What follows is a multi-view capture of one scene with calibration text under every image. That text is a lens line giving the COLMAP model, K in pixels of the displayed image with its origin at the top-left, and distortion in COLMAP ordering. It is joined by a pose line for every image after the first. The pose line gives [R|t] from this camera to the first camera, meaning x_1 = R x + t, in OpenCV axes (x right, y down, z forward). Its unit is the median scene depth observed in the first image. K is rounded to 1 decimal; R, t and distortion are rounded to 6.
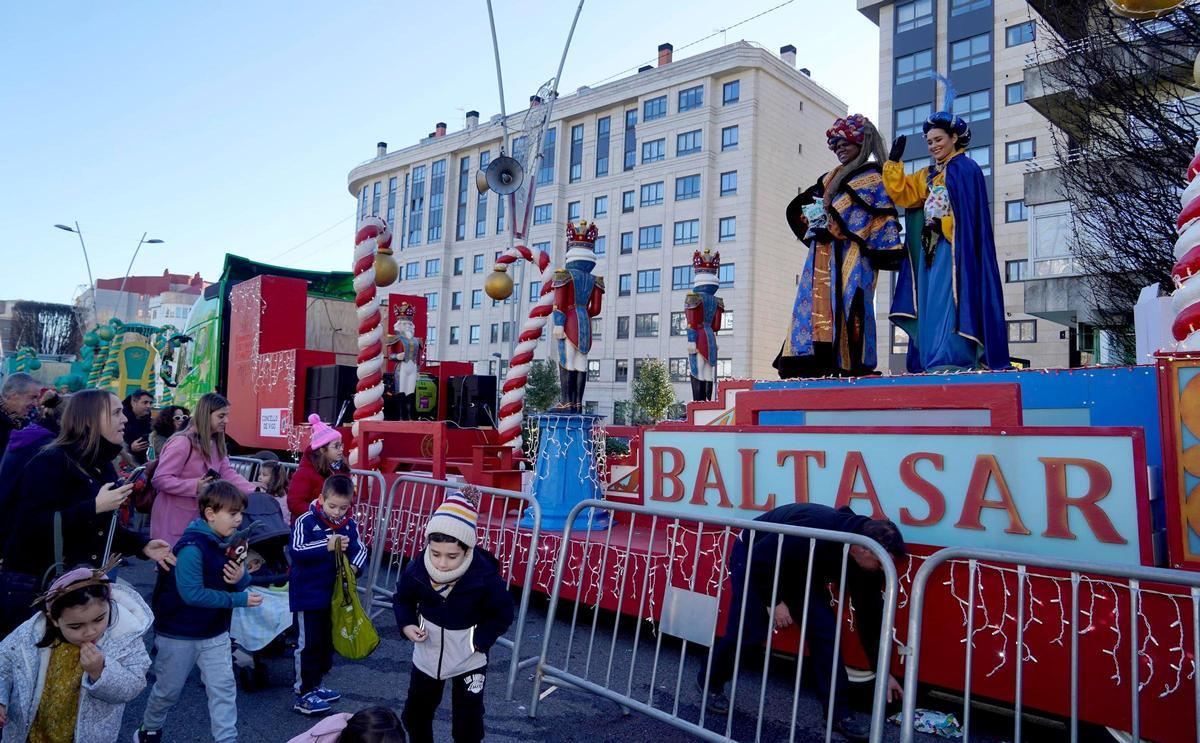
lens RADIAL K [[848.7, 0, 600.0], [0, 848.7, 369.8], [0, 0, 1]] dist [-0.013673, -0.000555]
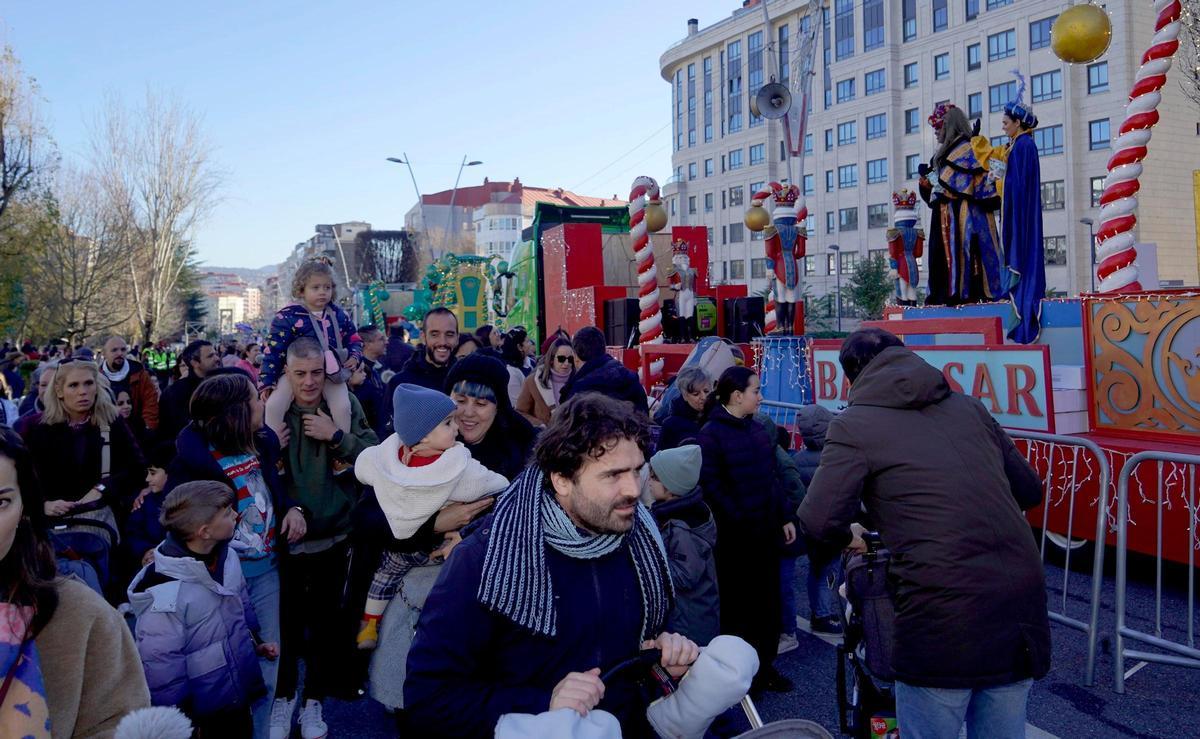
lens RADIAL K [[484.2, 0, 600.3], [0, 484.2, 371.3], [0, 0, 1]] dist [0.001559, 0.000164]
pose [[0.961275, -0.040534, -0.272595, -0.173693], [0.065861, 0.994252, 0.084408, 0.040841], [0.267607, -0.099093, 0.958419, 0.340954]]
